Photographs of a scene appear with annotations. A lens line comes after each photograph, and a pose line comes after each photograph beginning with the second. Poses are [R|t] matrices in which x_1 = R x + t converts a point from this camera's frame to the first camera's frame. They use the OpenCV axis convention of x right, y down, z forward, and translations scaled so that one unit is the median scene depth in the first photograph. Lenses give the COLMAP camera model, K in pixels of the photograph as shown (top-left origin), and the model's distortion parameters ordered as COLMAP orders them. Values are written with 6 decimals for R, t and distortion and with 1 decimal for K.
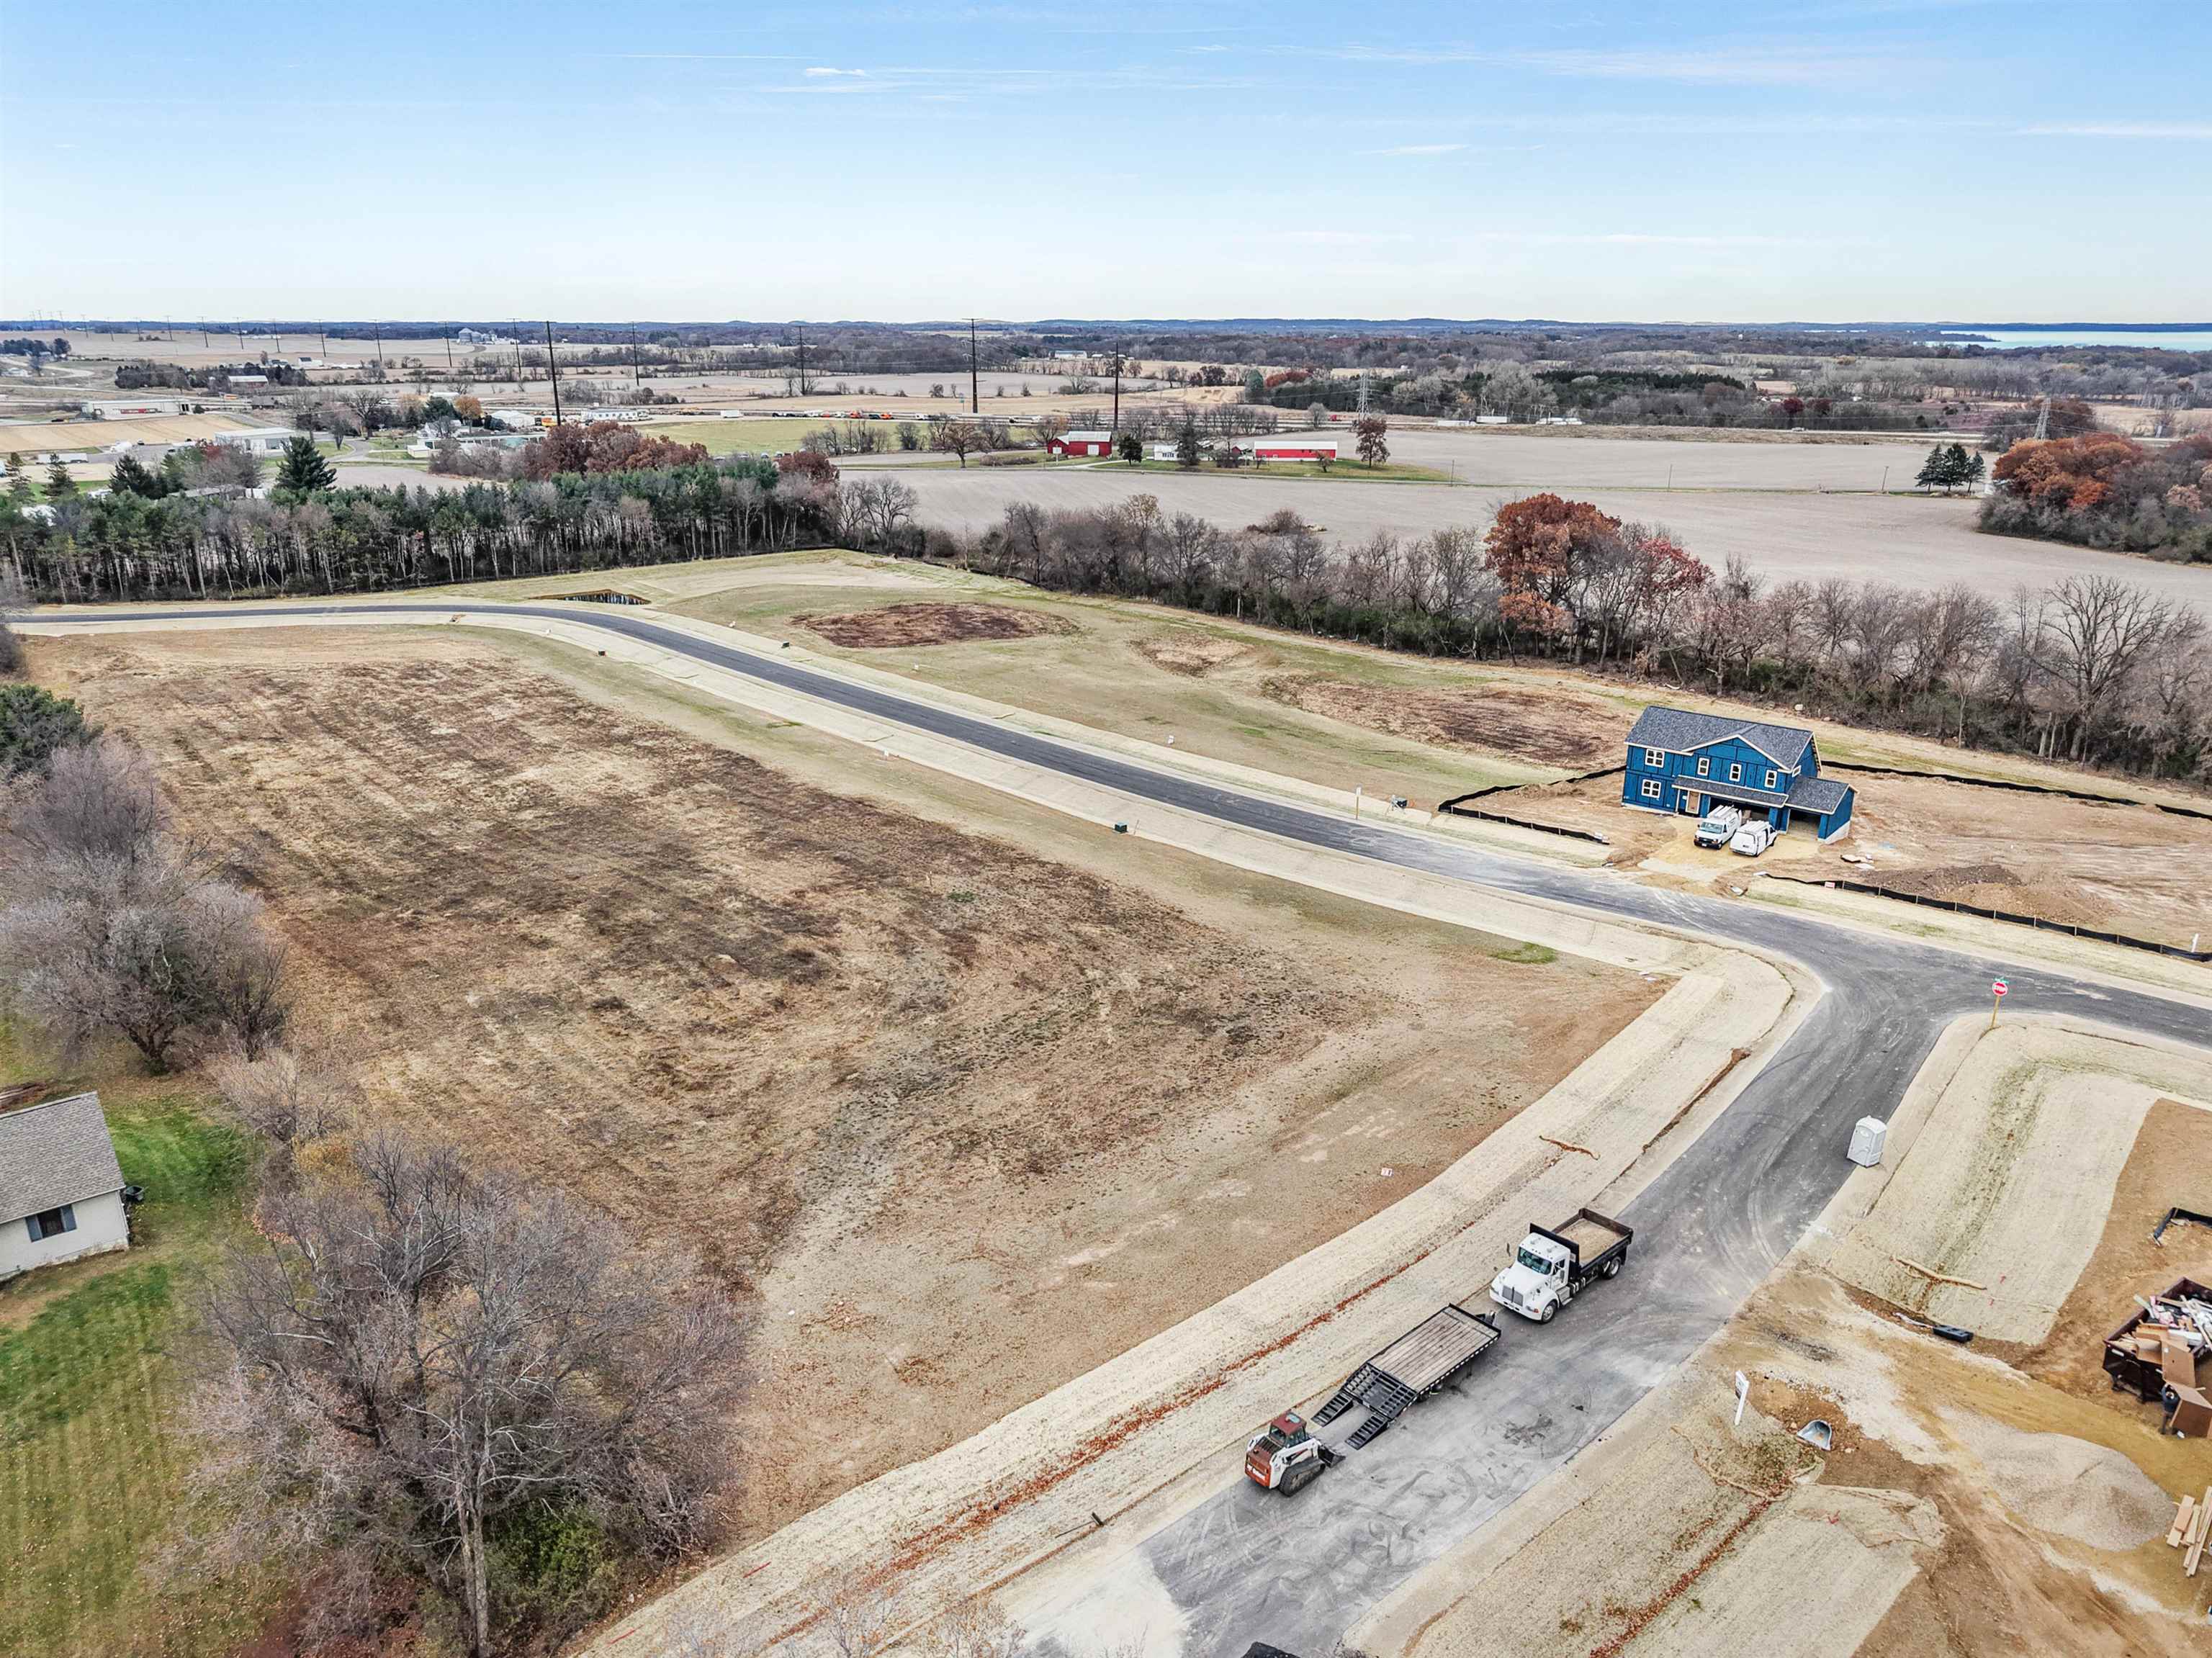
lens RADIAL K [[1517.4, 0, 1100.8], [0, 1517.4, 829.2], [0, 0, 1]] dist [0.039165, -0.053133]
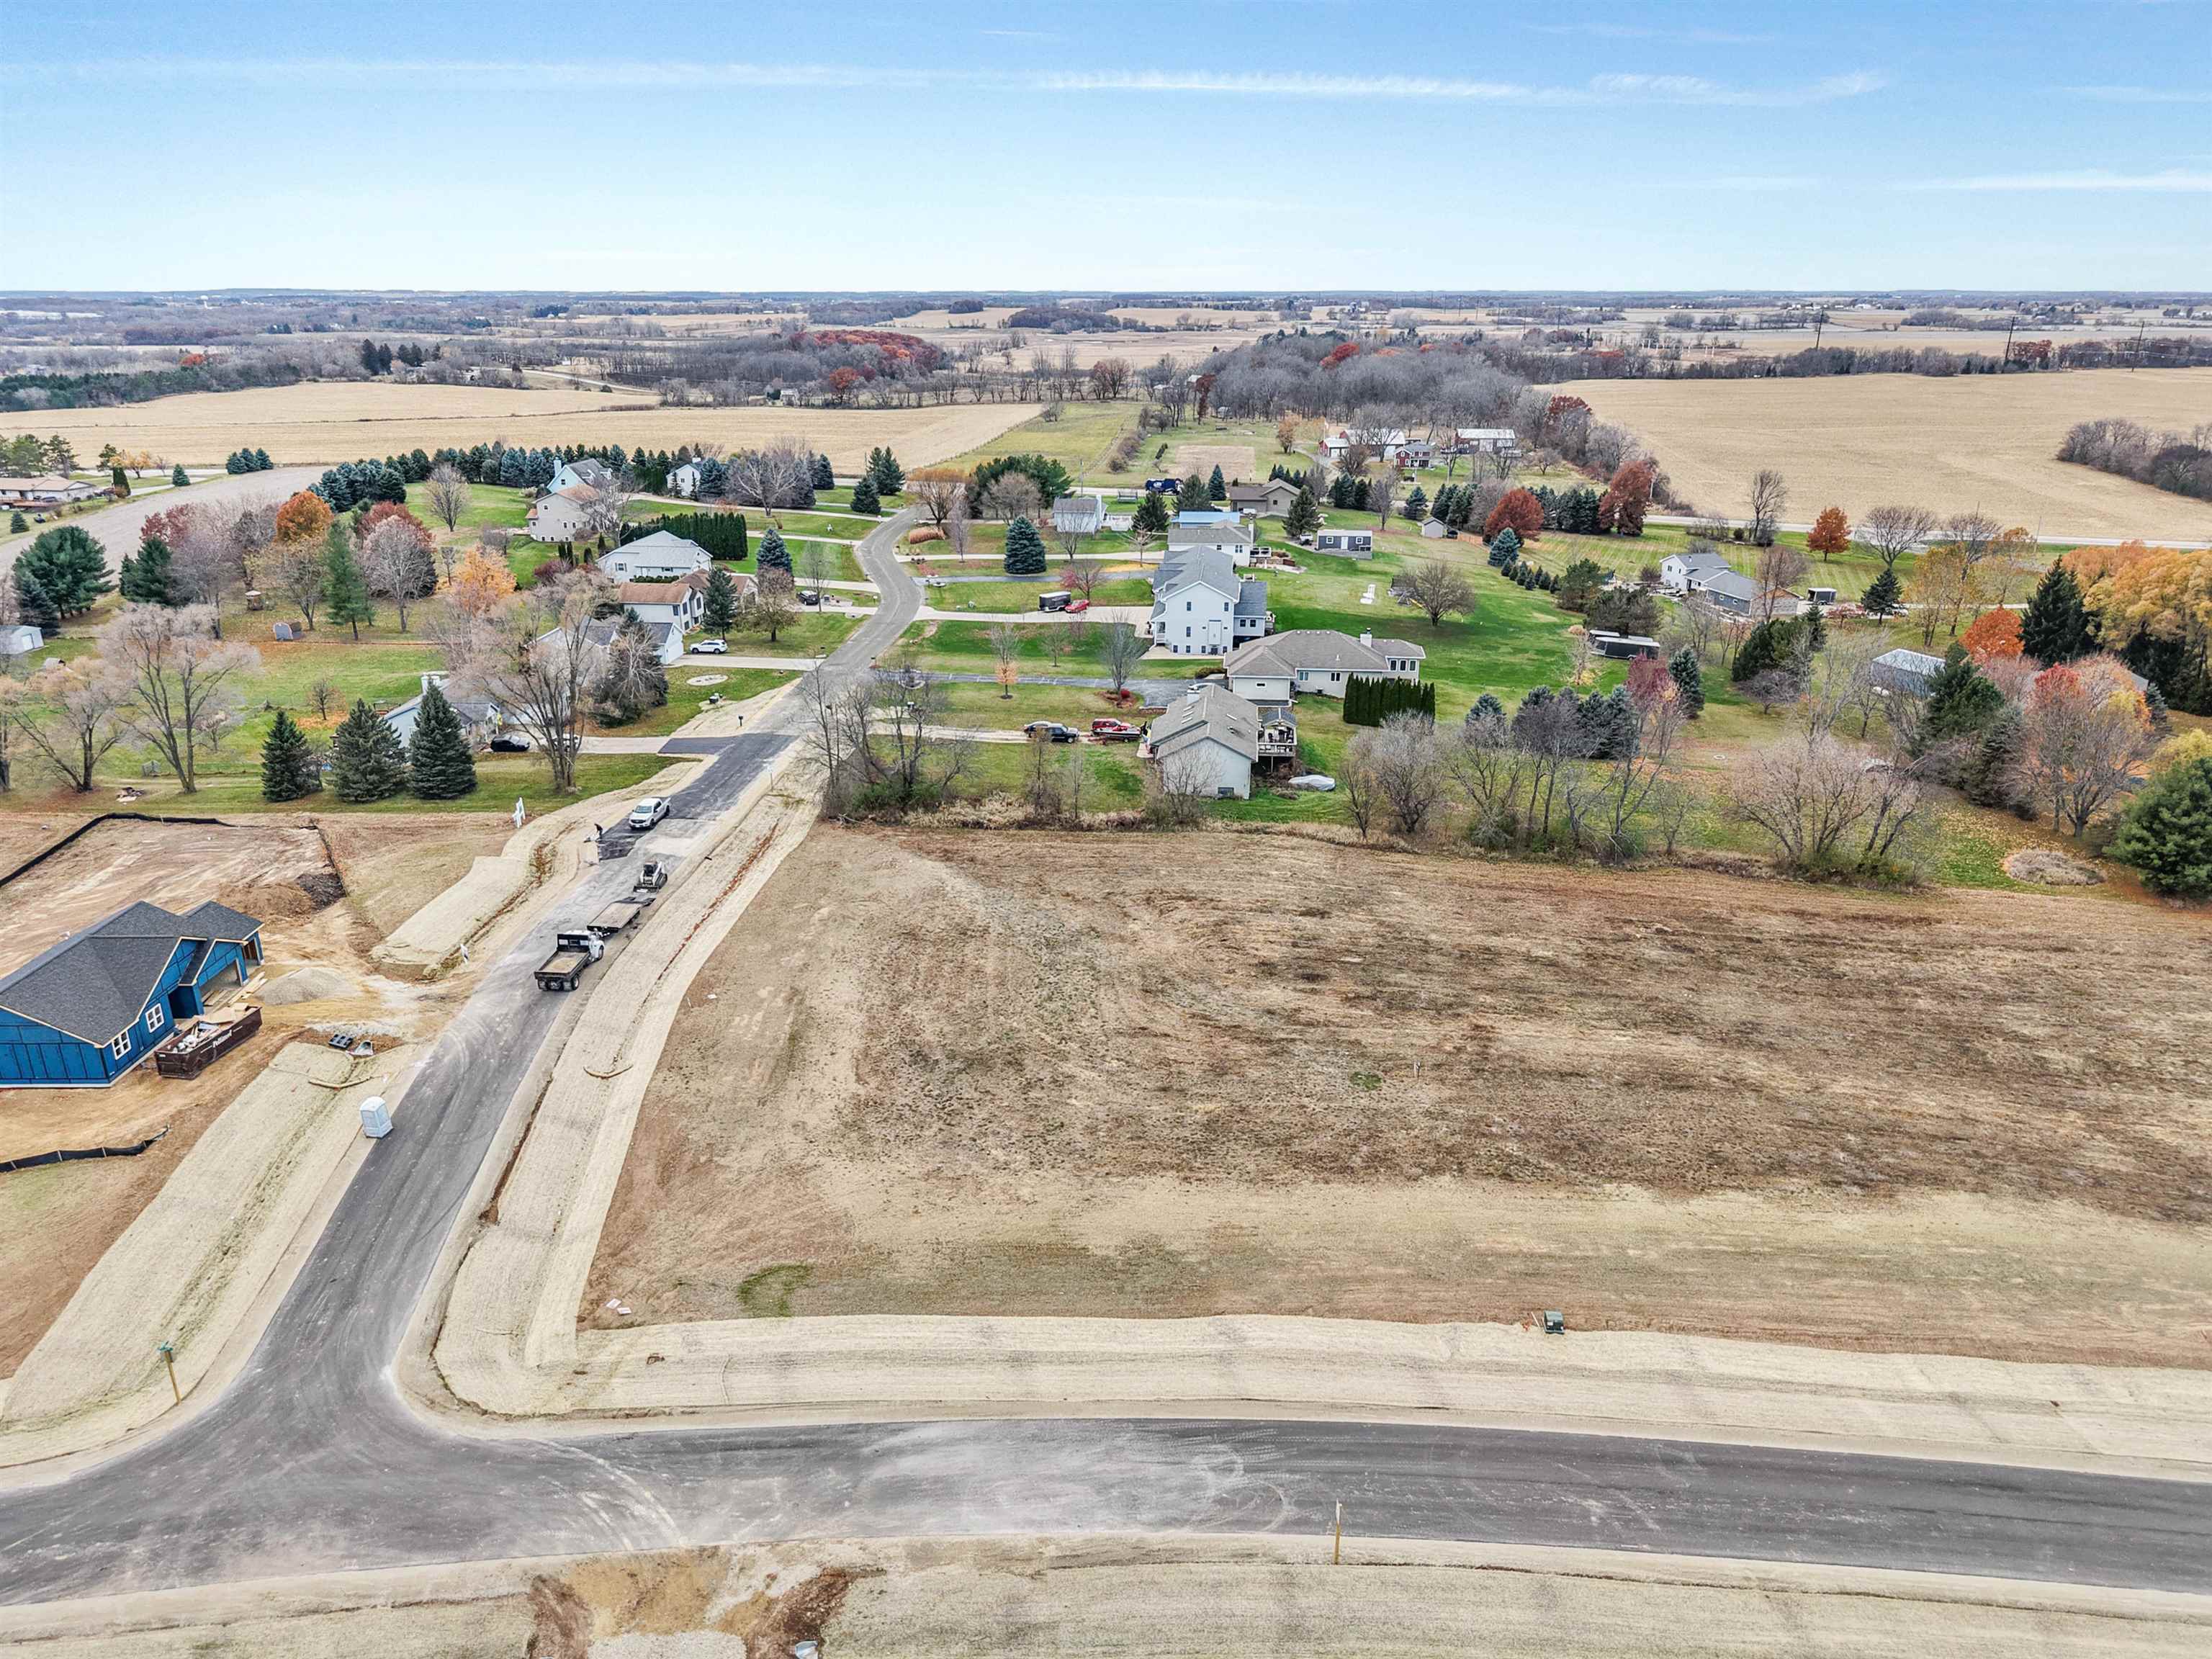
lens RADIAL K [[1501.6, 0, 1123.9], [0, 1501.6, 828.0], [0, 0, 1]] dist [0.036505, -0.043350]
pose [[-0.693870, 0.240269, -0.678833, 0.573561], [-0.228760, 0.820312, 0.524172, -0.509415], [0.682798, 0.518998, -0.514226, 1.287492]]
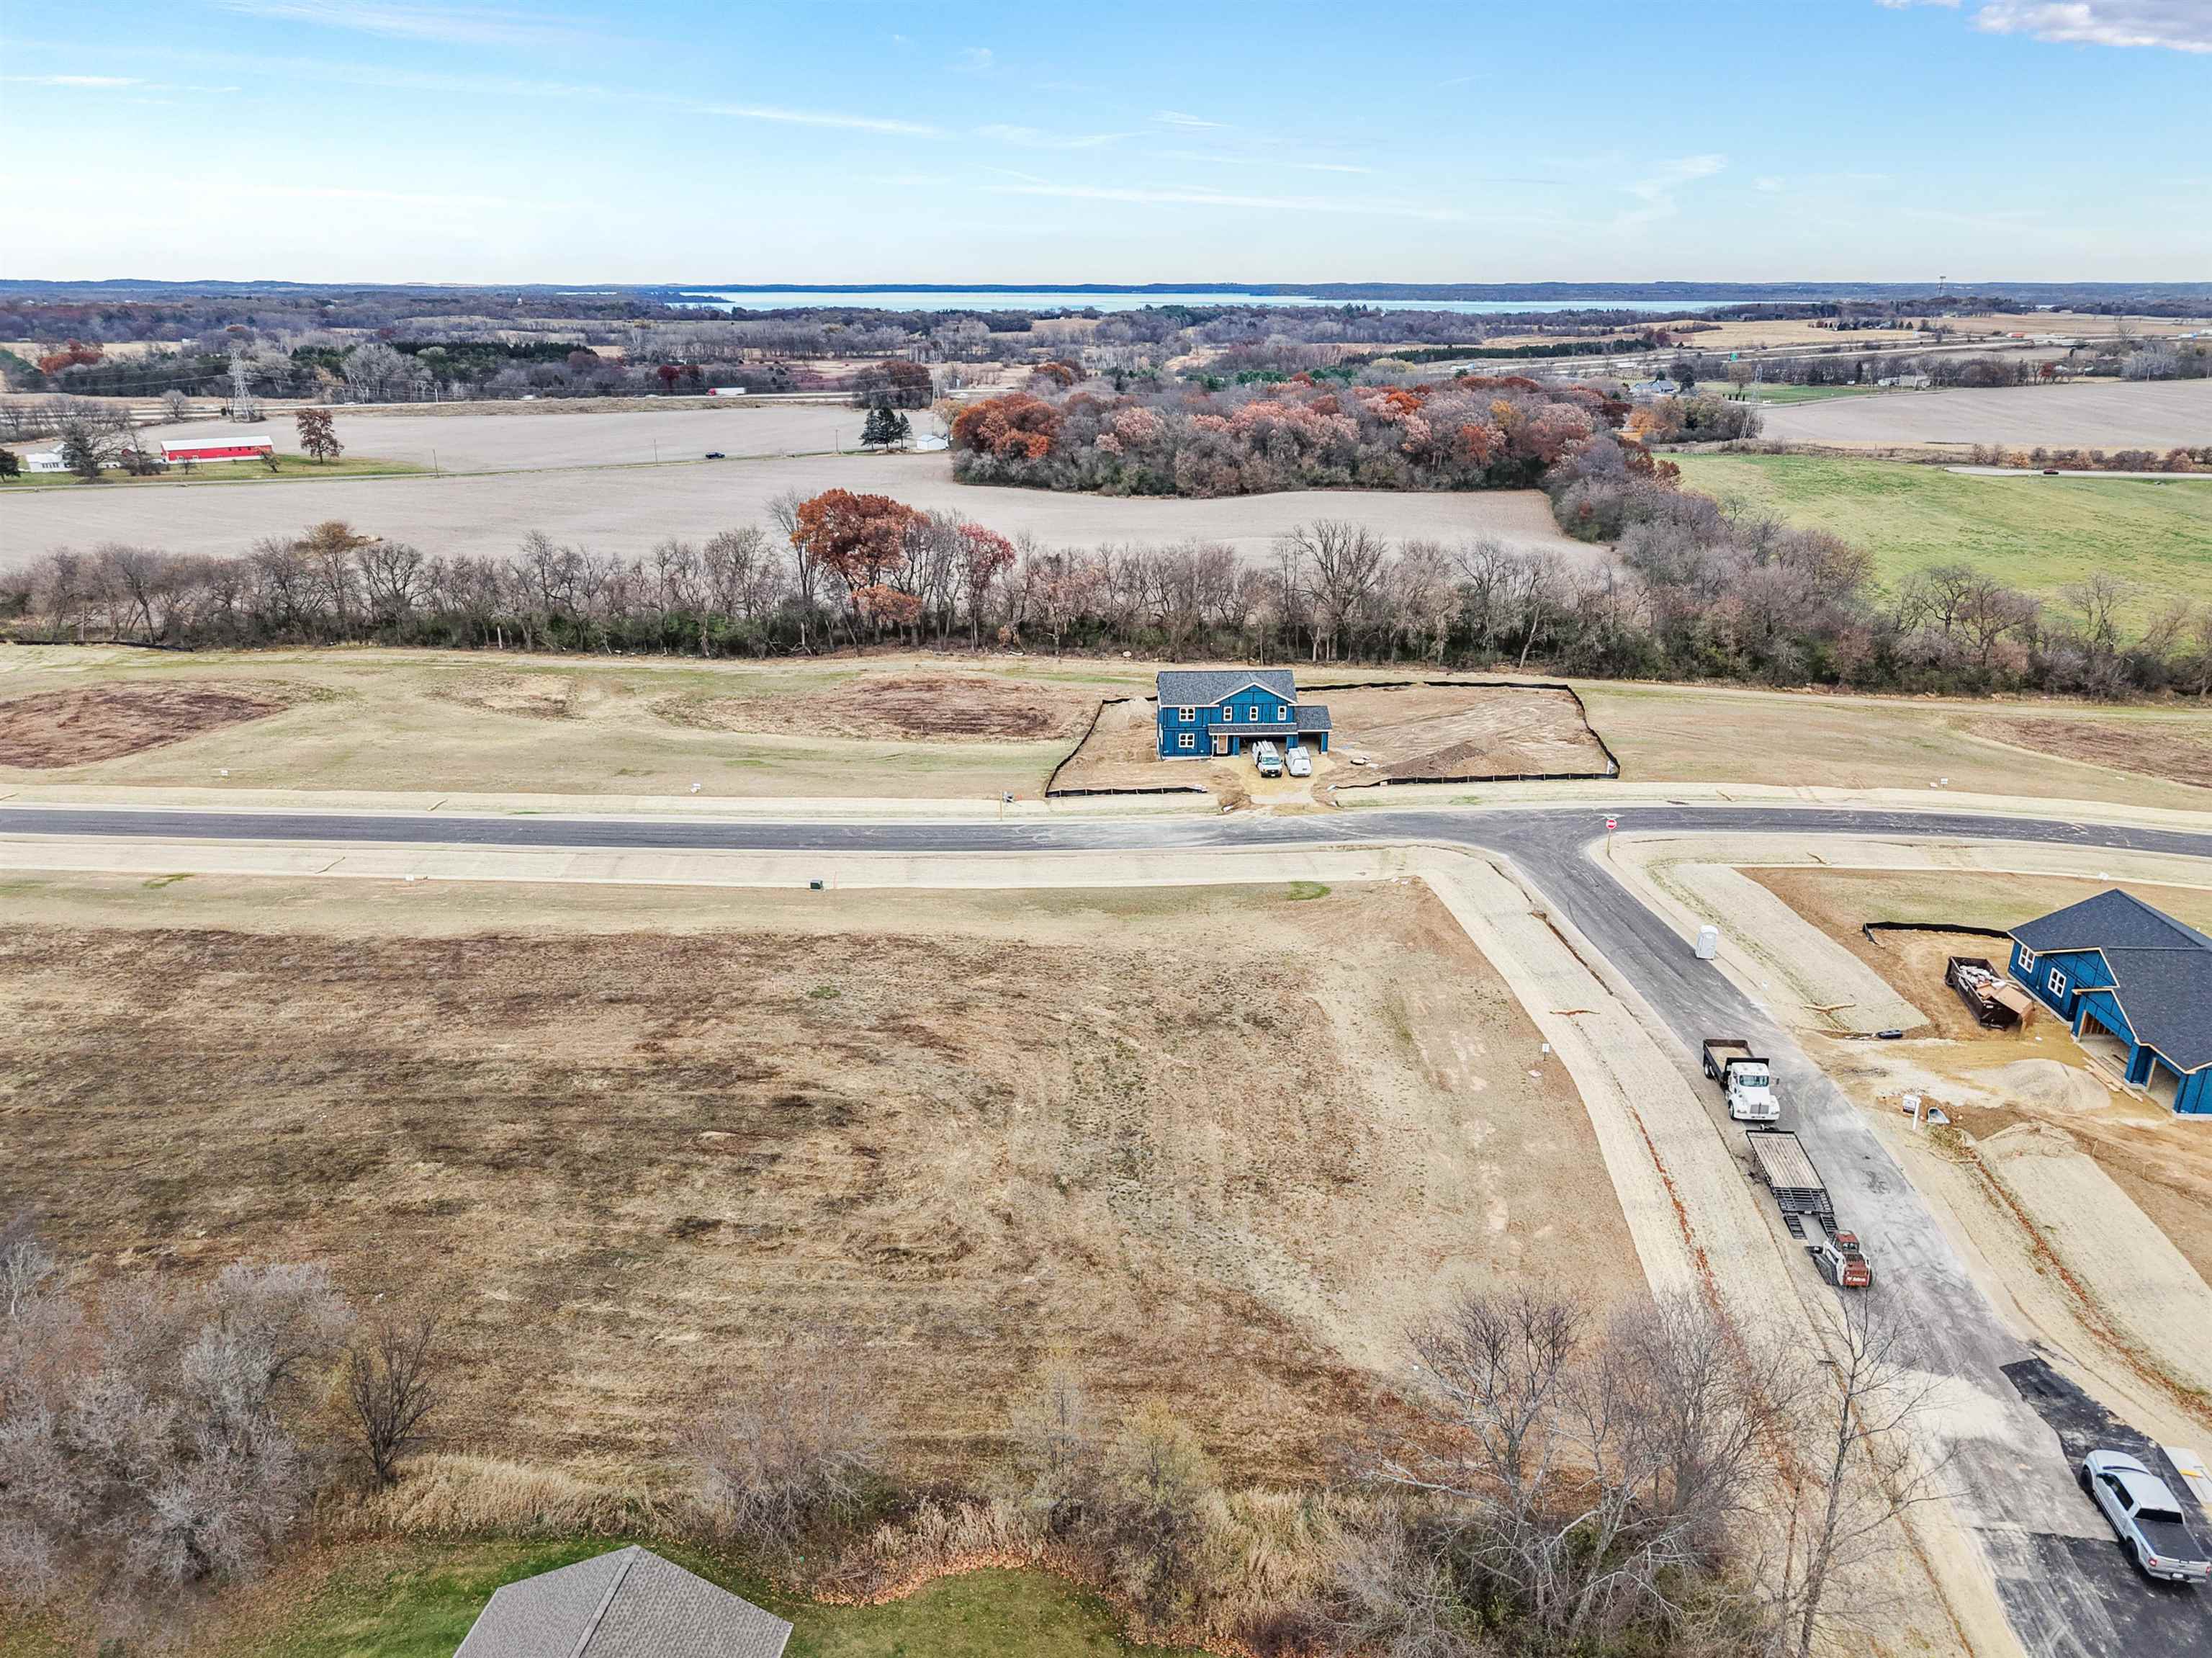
lens RADIAL K [[1517.7, 0, 1100.8], [0, 1517.7, 829.2], [0, 0, 1]] dist [0.039165, -0.053133]
pose [[0.737607, -0.229040, 0.635199, -0.535062], [0.214690, 0.971448, 0.100981, -0.109850], [-0.640191, 0.061887, 0.765719, 0.179091]]
